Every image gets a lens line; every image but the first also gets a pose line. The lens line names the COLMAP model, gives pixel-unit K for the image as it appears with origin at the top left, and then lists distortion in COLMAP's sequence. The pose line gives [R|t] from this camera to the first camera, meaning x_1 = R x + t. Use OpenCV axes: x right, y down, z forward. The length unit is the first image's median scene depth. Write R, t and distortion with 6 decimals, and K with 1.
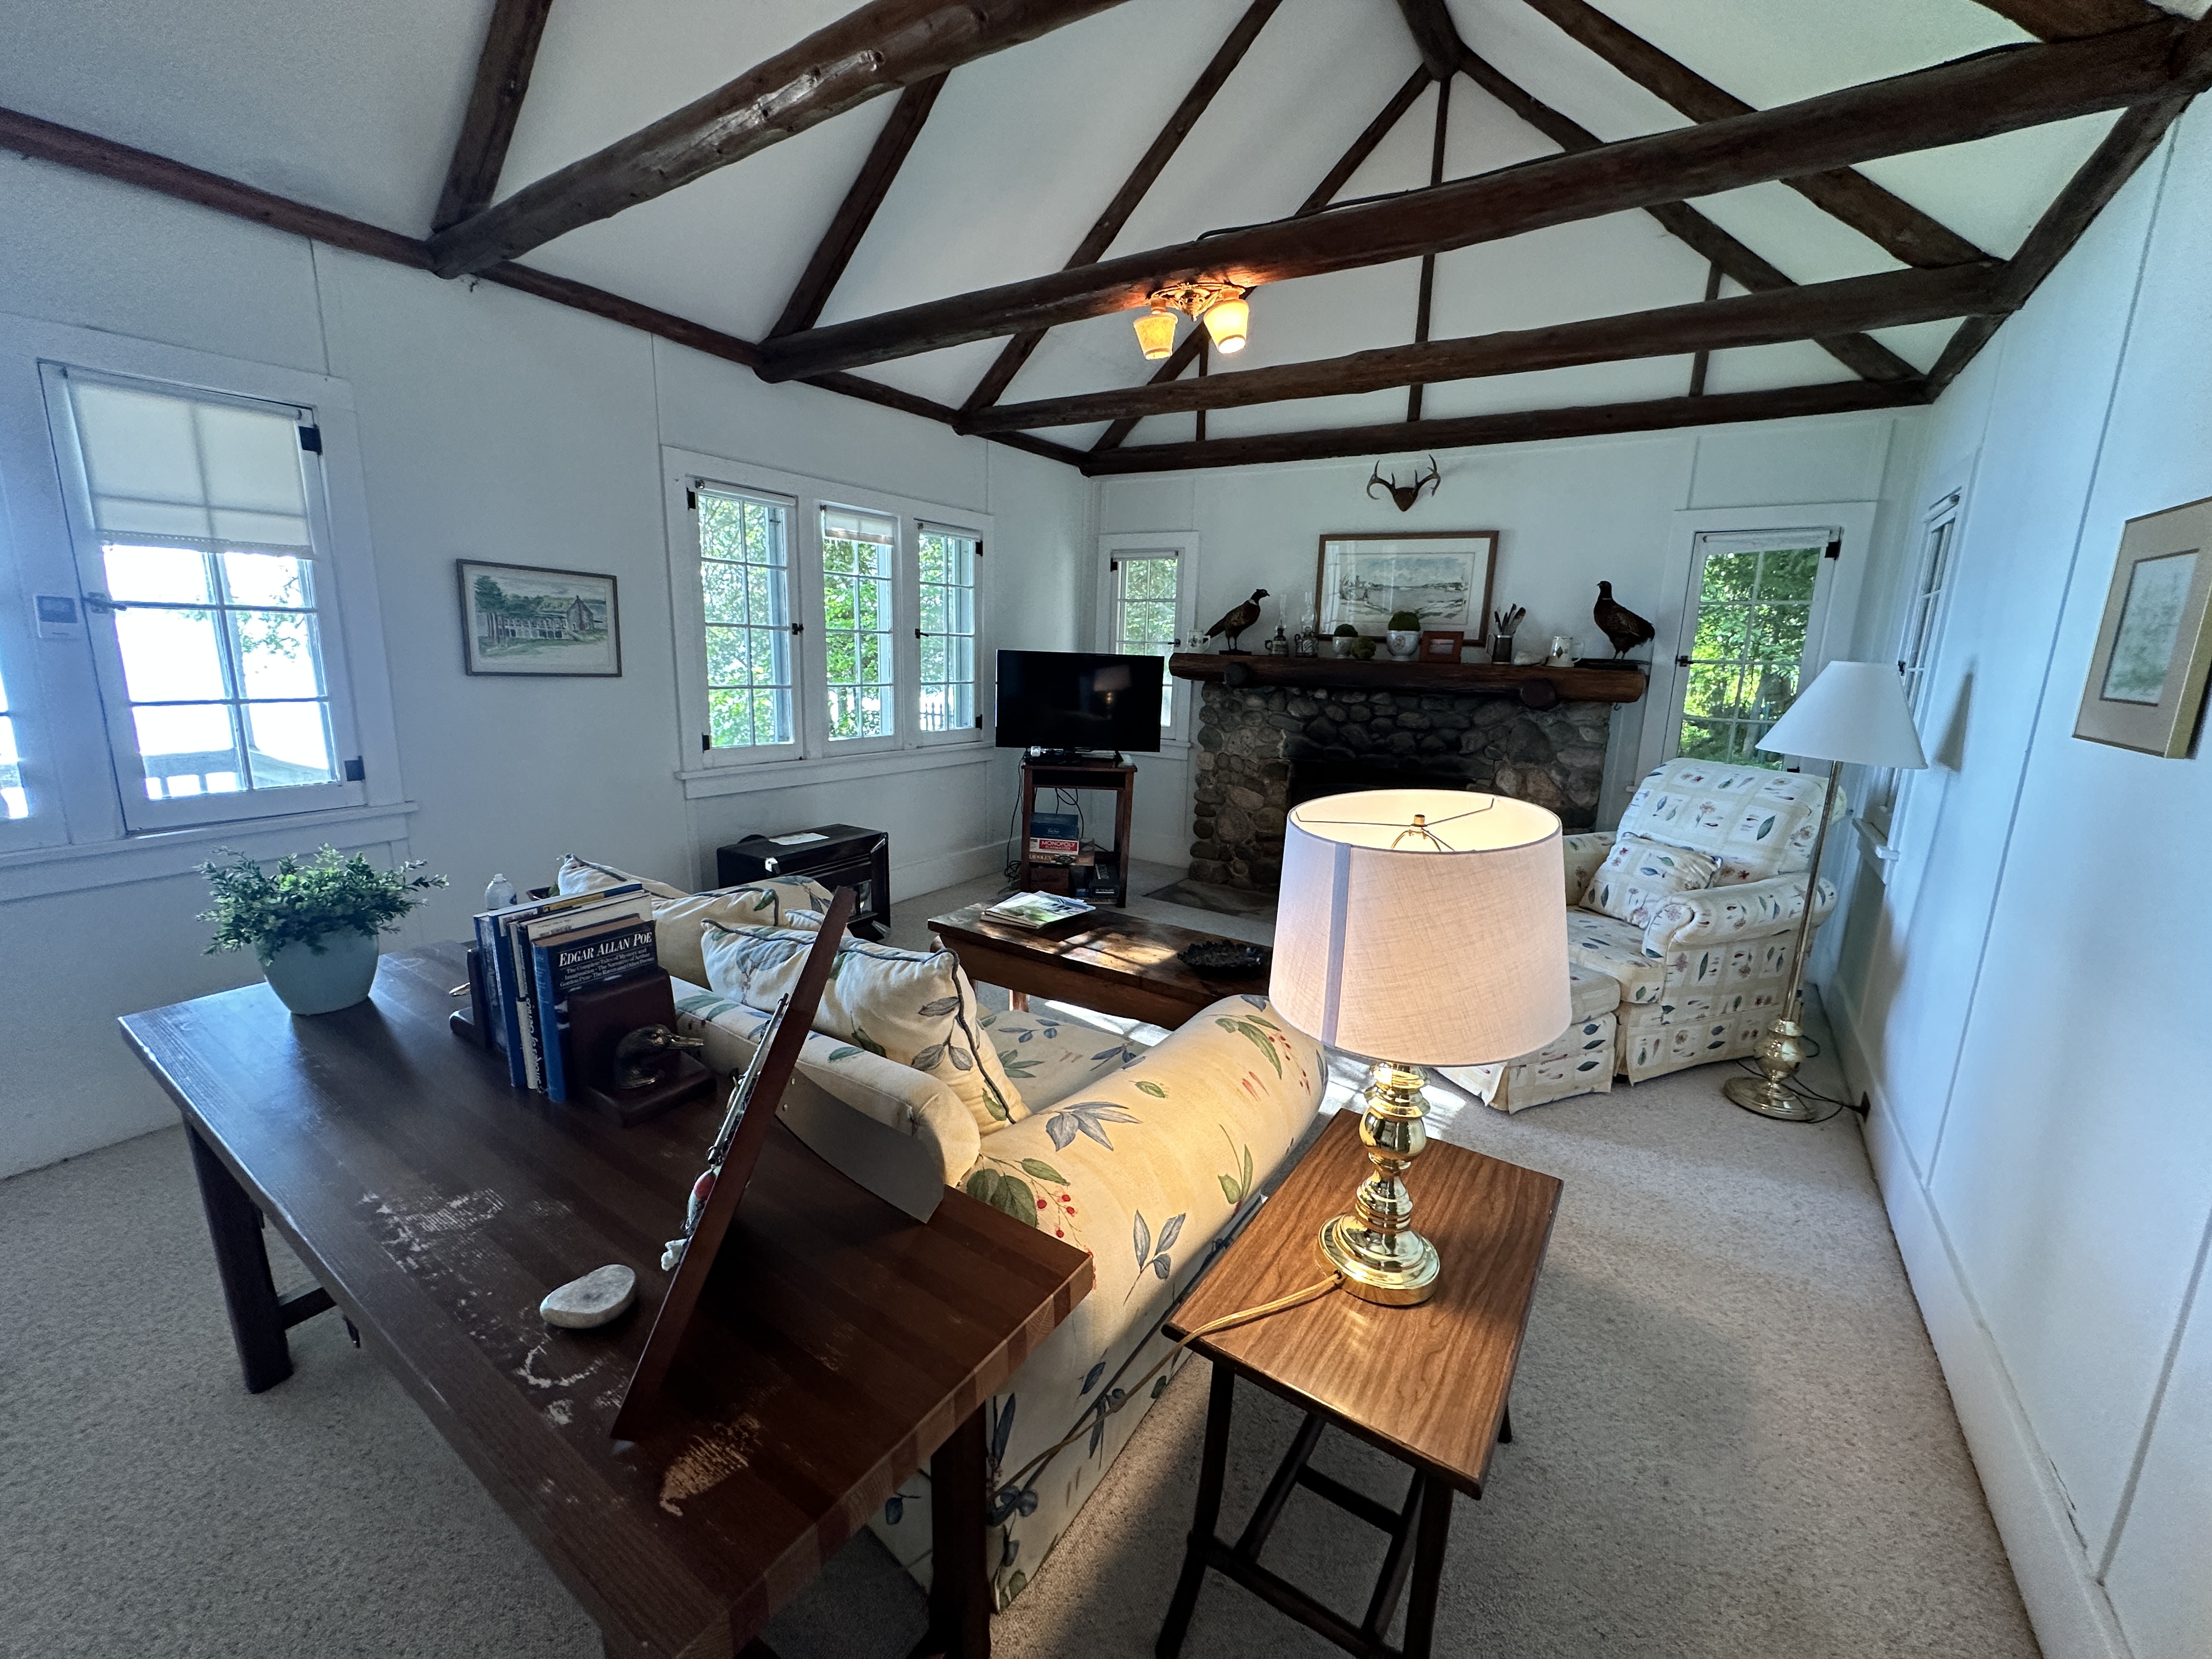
lens RADIAL K [[885.2, 0, 1112.6], [0, 885.2, 833.7], [0, 0, 1]] dist [0.003422, -0.000395]
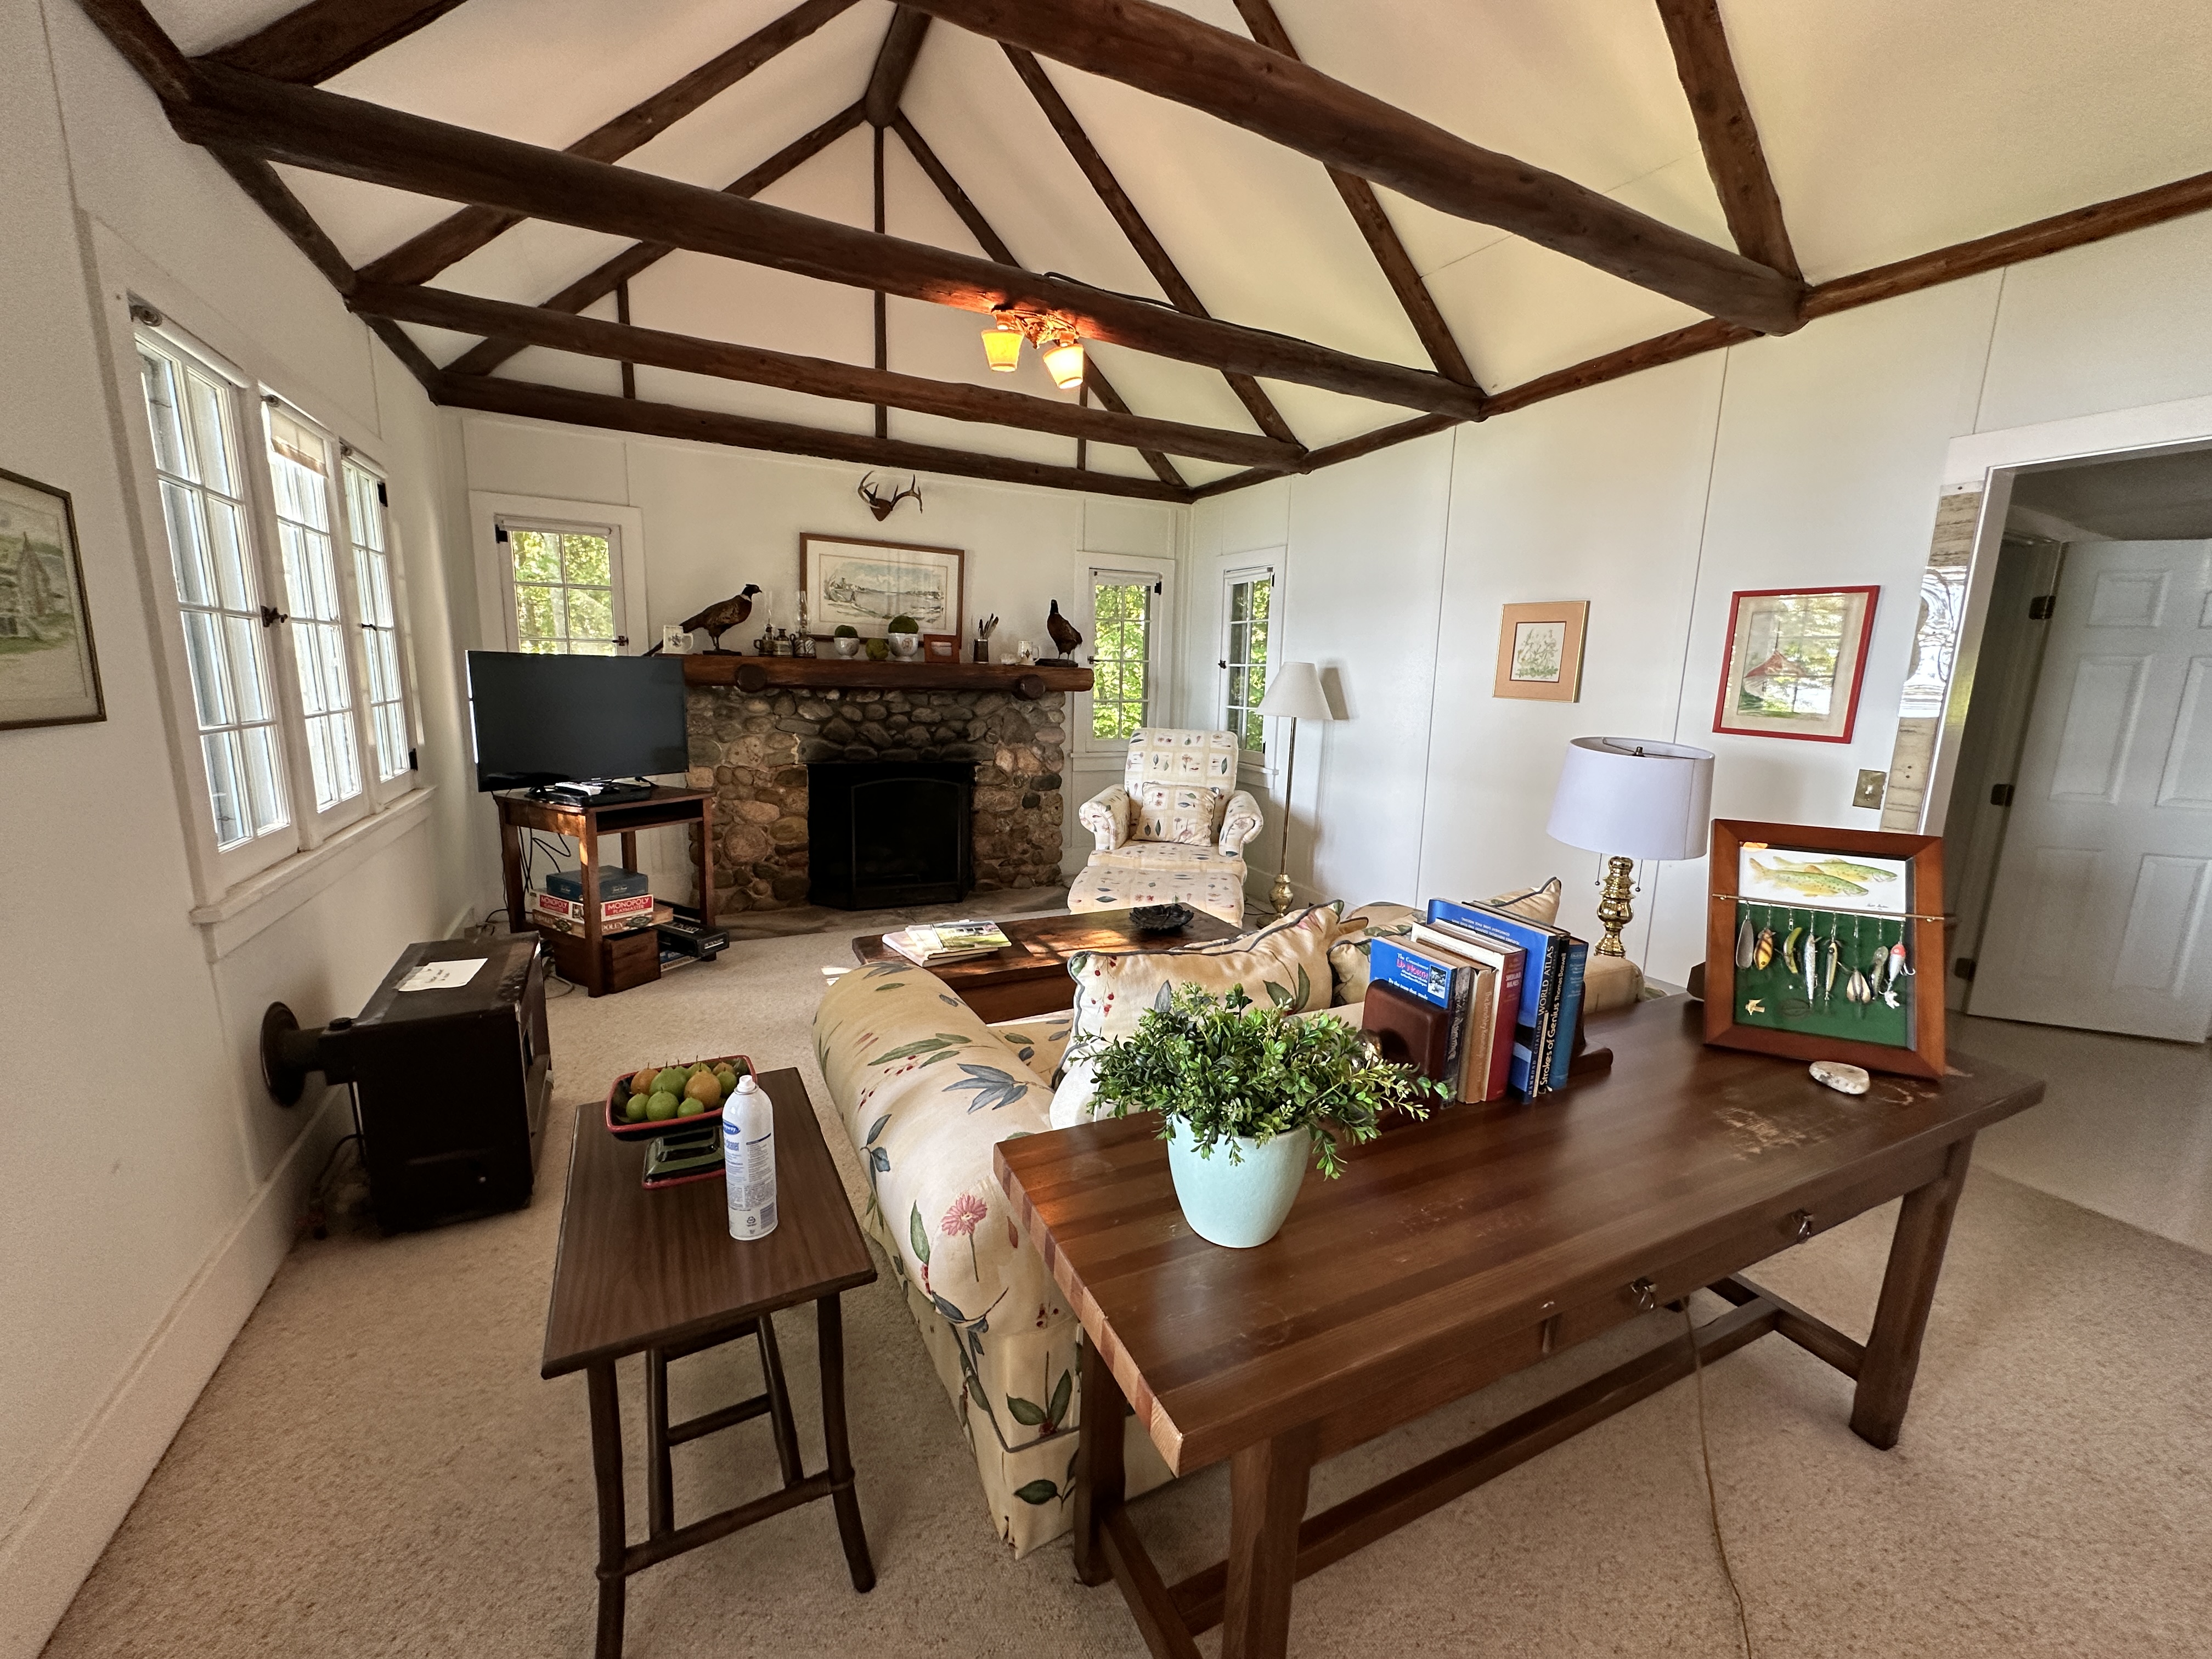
lens RADIAL K [[885.2, 0, 1115.5], [0, 885.2, 824.7], [0, 0, 1]] dist [0.003422, -0.000395]
pose [[0.499163, -0.167436, 0.850178, -0.506556], [0.166781, 0.981372, 0.095353, -0.060479], [-0.850306, 0.094197, 0.517790, 0.243911]]
